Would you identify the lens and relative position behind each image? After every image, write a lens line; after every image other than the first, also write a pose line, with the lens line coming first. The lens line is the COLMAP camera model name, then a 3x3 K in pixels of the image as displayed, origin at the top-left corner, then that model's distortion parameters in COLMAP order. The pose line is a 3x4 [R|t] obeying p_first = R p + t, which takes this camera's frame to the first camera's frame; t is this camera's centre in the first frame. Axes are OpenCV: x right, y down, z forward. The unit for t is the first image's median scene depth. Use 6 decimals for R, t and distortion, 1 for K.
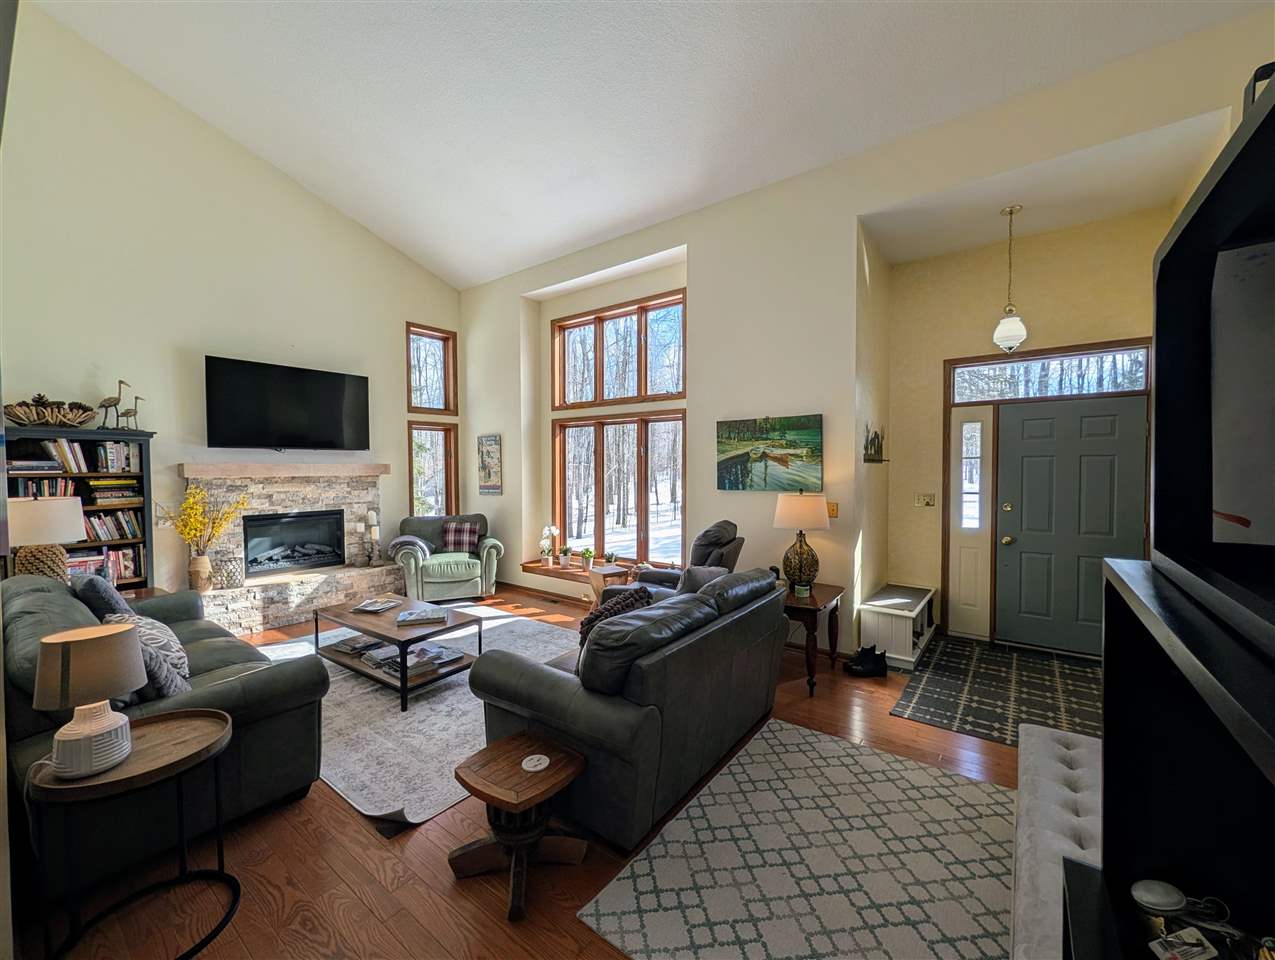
lens RADIAL K [[501.0, 0, 657.5], [0, 501.0, 477.3], [0, 0, 1]] dist [-0.000580, -0.000021]
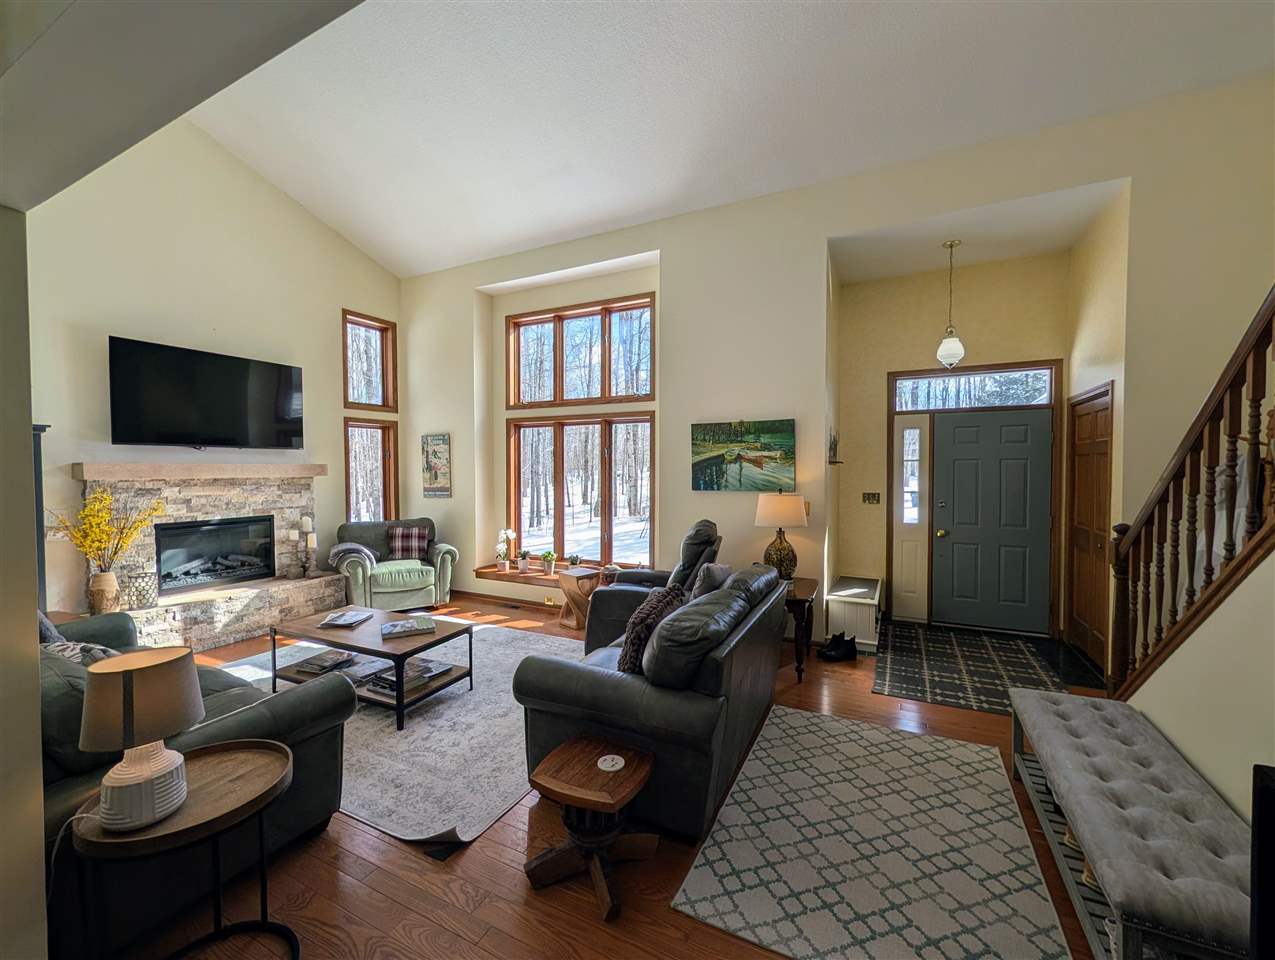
lens RADIAL K [[501.0, 0, 657.5], [0, 501.0, 477.3], [0, 0, 1]] dist [-0.000580, -0.000021]
pose [[0.983840, -0.001403, 0.179043, -0.134702], [0.002002, 0.999993, -0.003164, 0.001089], [-0.179037, 0.003471, 0.983836, -0.001410]]
